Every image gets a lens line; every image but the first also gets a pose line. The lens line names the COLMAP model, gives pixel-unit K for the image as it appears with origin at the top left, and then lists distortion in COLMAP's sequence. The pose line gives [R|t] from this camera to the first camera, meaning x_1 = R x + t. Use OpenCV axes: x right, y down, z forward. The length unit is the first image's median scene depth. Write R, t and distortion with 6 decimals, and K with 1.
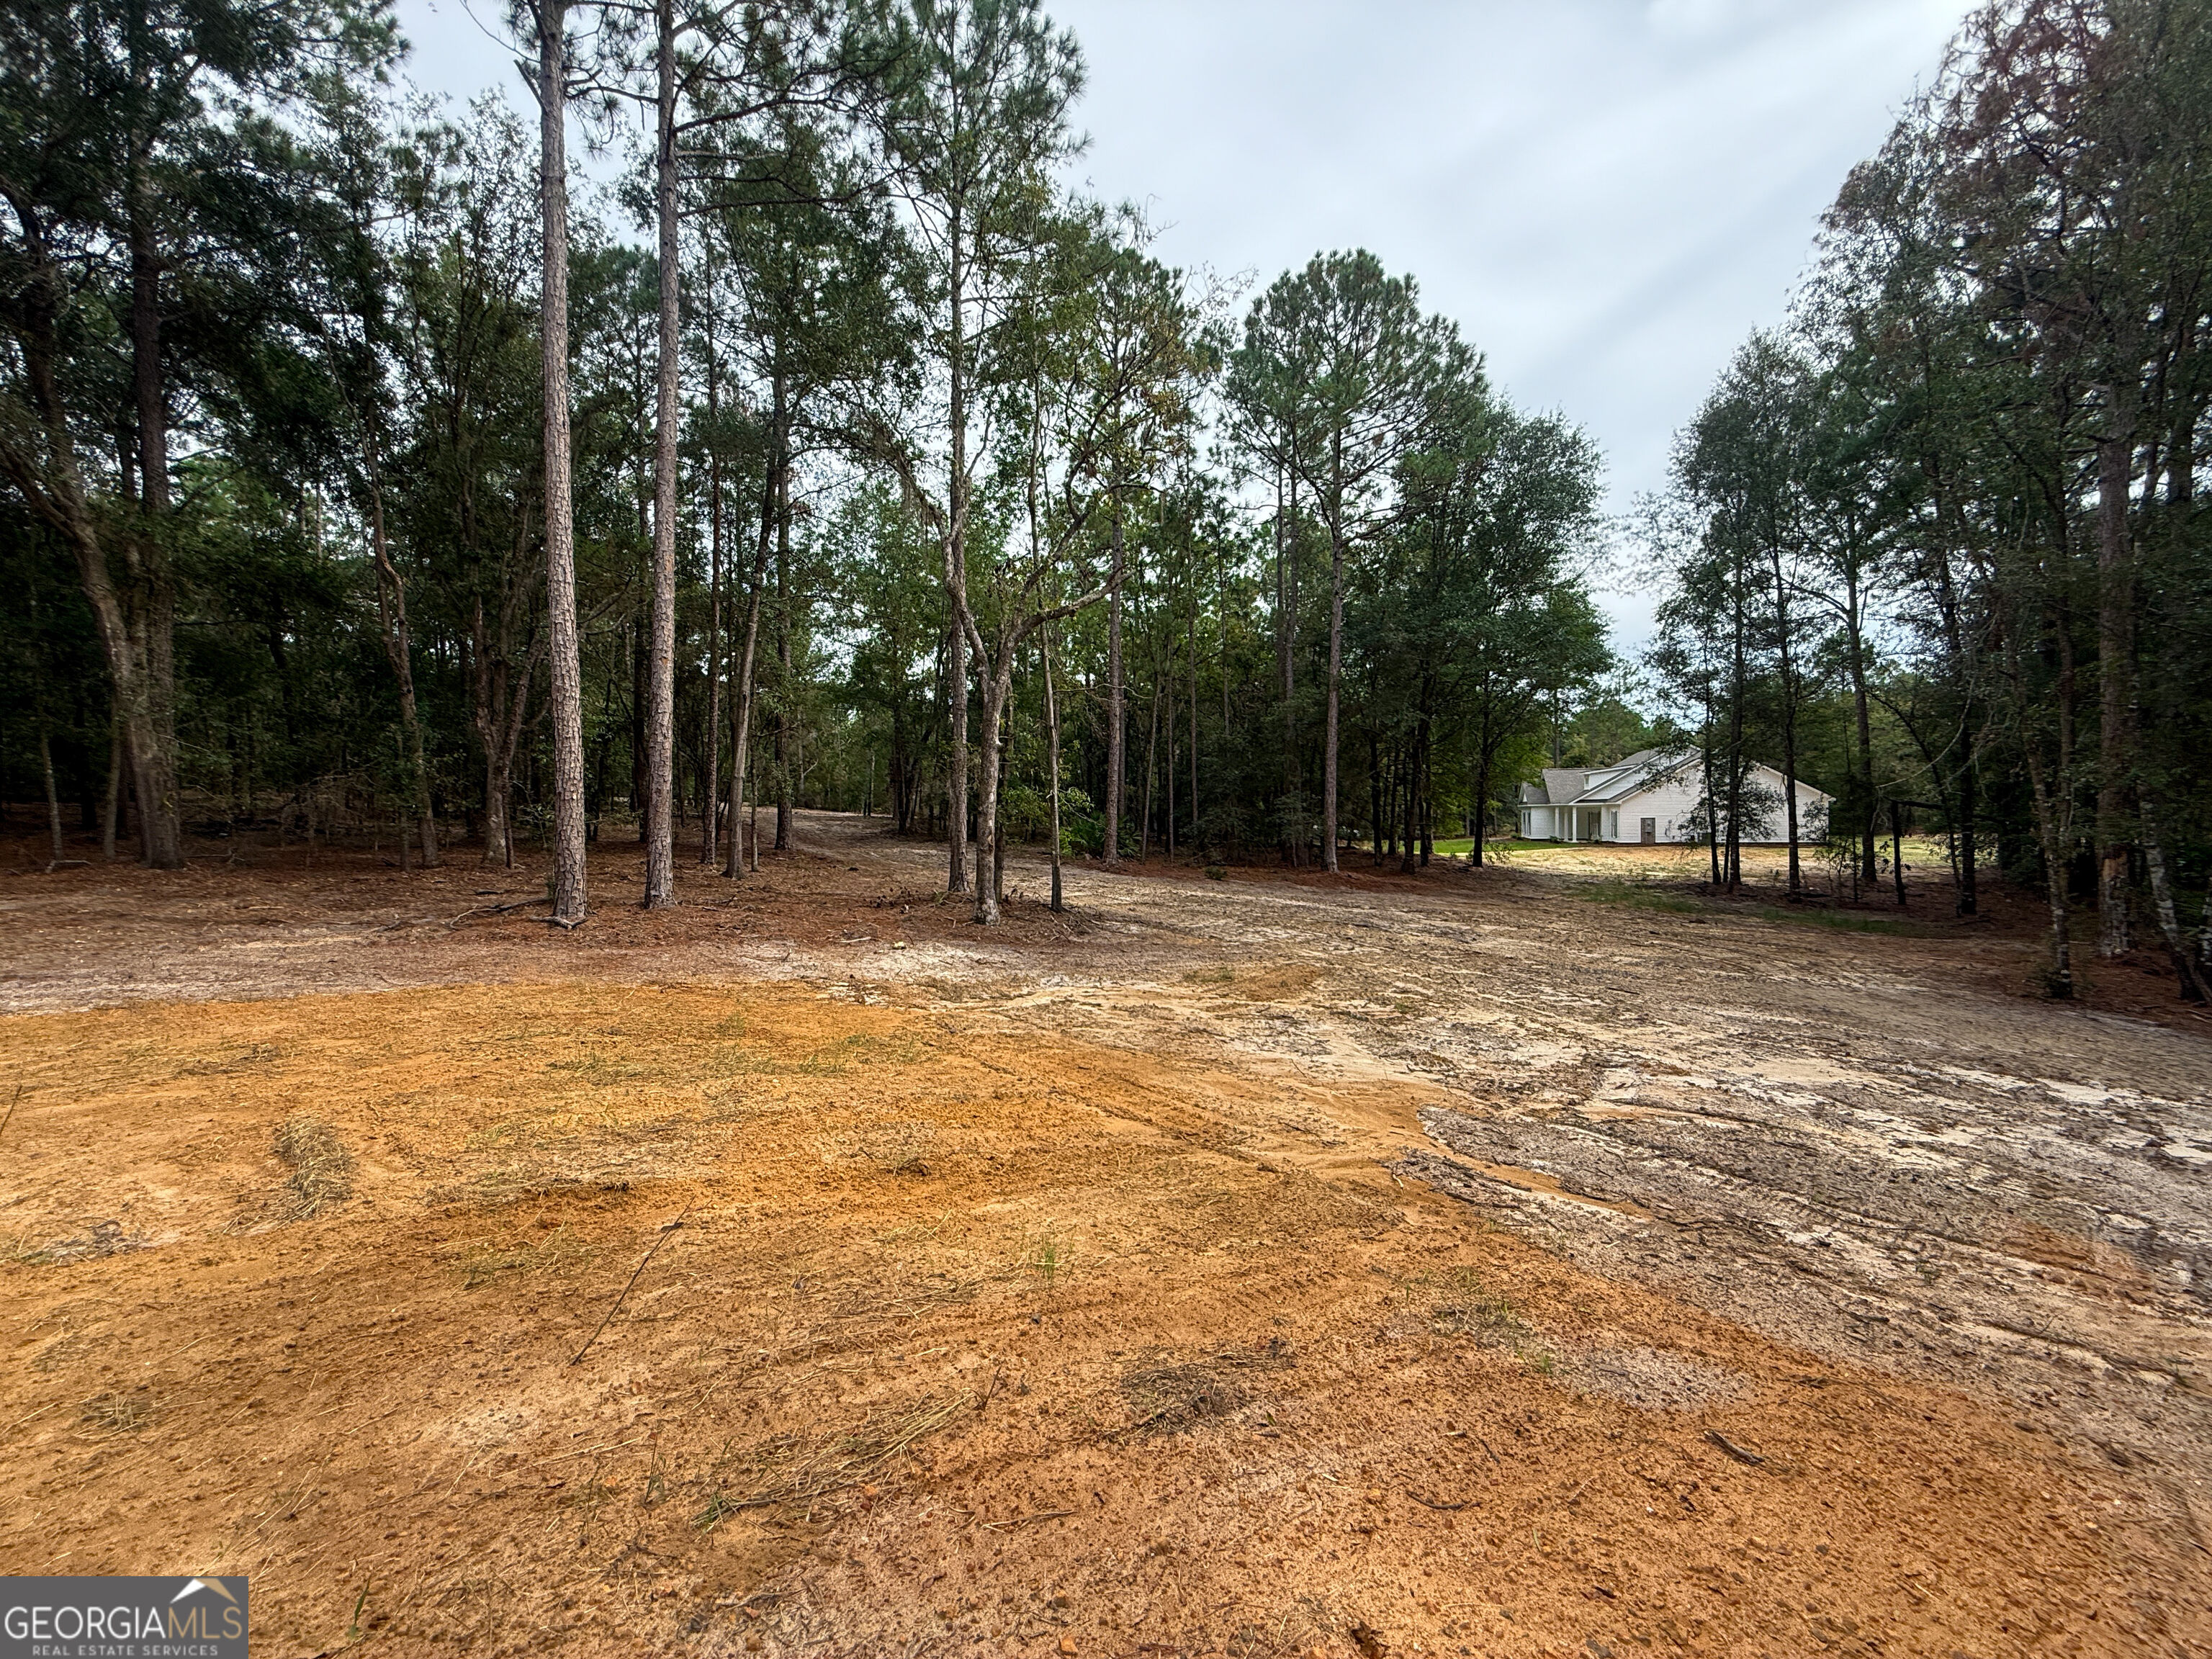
lens RADIAL K [[891.2, 0, 1106.0], [0, 891.2, 829.5], [0, 0, 1]] dist [0.000419, 0.000341]
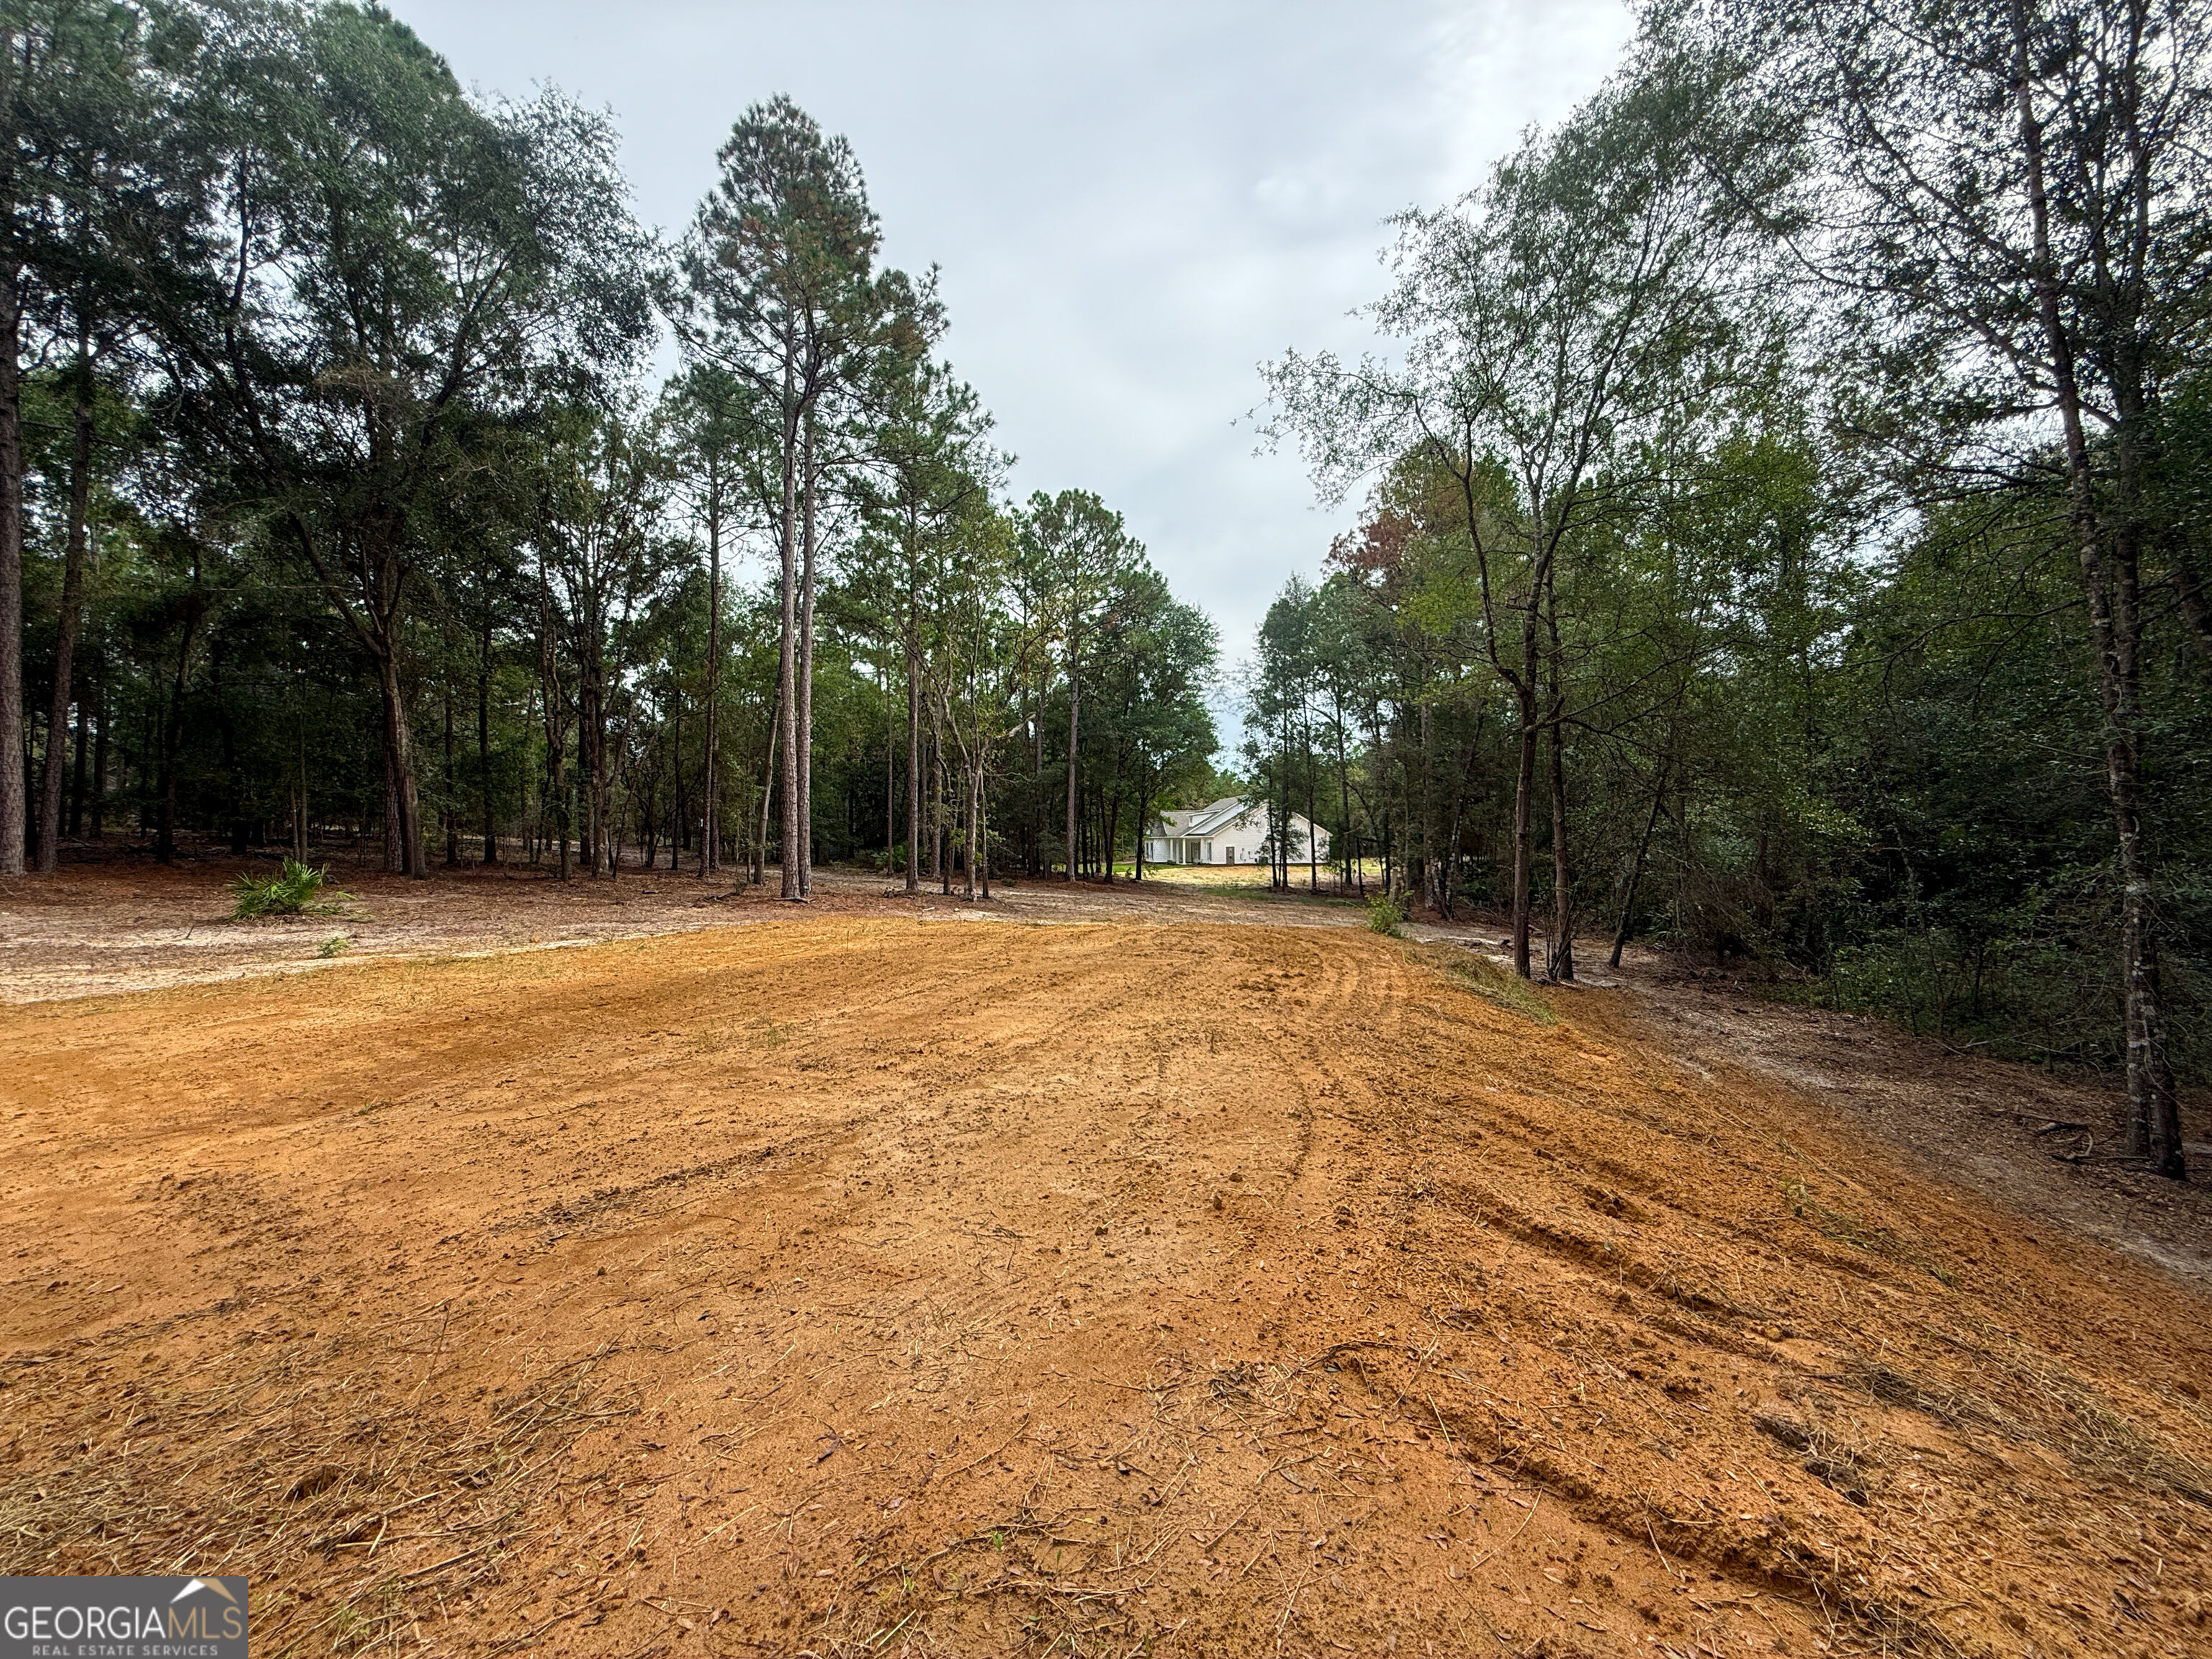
lens RADIAL K [[902.8, 0, 1122.2], [0, 902.8, 831.9], [0, 0, 1]] dist [0.004027, -0.000709]
pose [[0.899062, 0.009424, 0.437719, -0.294313], [0.003667, 0.999571, -0.029053, 0.006767], [-0.437805, 0.027725, 0.898642, -0.369186]]
